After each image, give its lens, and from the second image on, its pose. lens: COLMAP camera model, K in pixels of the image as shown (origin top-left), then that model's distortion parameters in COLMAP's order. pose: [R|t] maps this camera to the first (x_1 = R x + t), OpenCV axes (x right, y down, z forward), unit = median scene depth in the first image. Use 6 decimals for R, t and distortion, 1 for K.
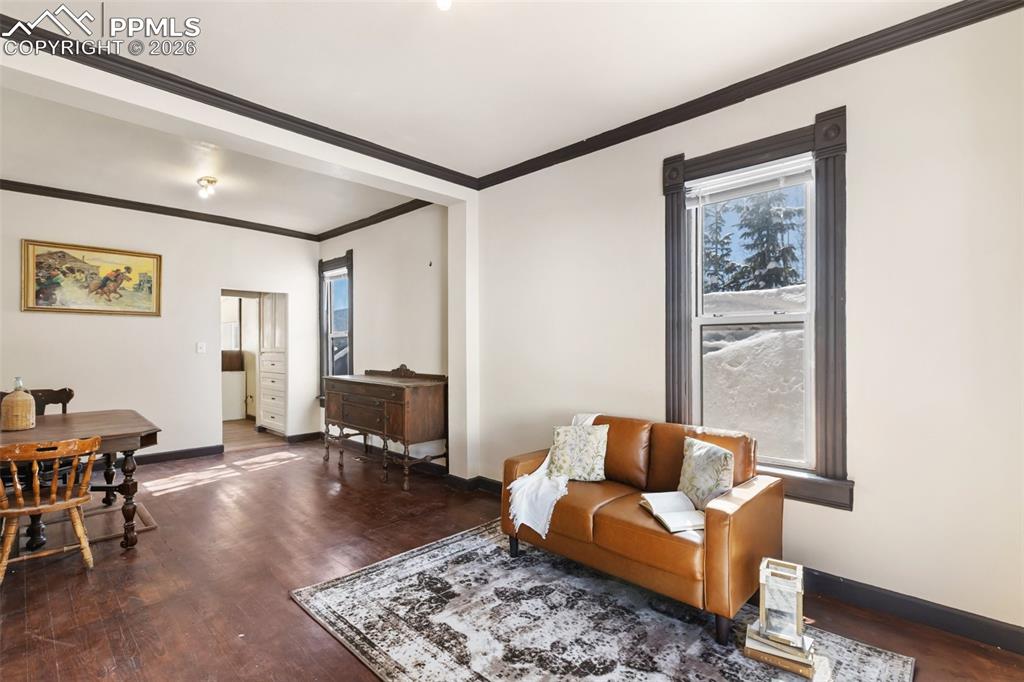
lens RADIAL K [[481.2, 0, 510.1], [0, 481.2, 346.6], [0, 0, 1]] dist [0.021854, -0.002231]
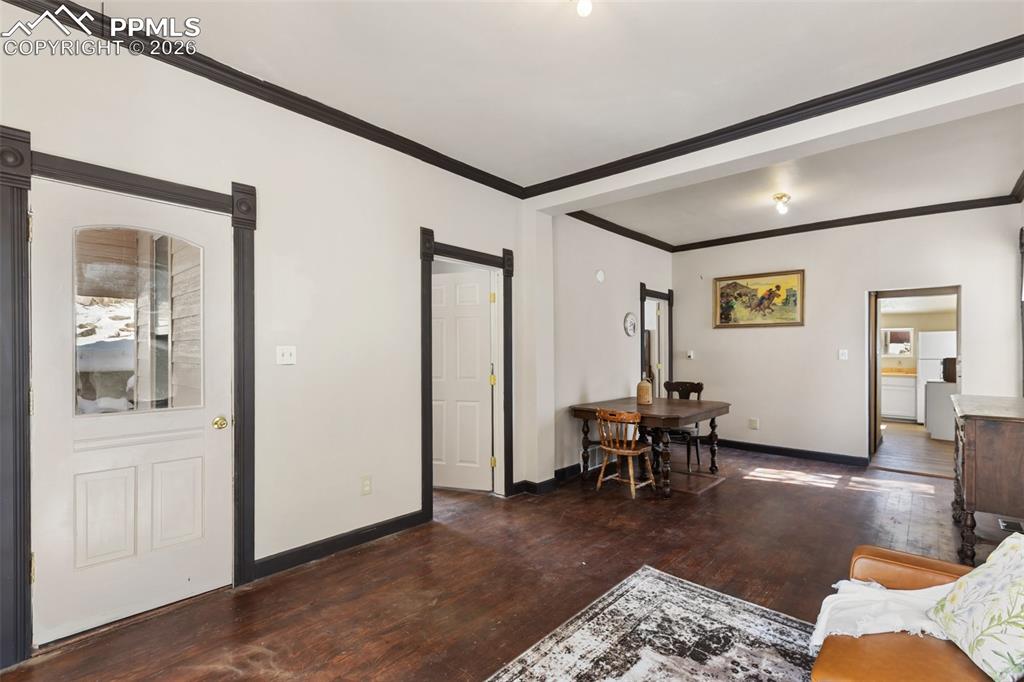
lens RADIAL K [[460.7, 0, 505.4], [0, 460.7, 353.3], [0, 0, 1]] dist [-0.010875, -0.001275]
pose [[0.024414, 0.003255, -0.999697, 0.515365], [-0.004200, 0.999986, 0.003153, -0.000180], [0.999693, 0.004122, 0.024427, 0.526486]]
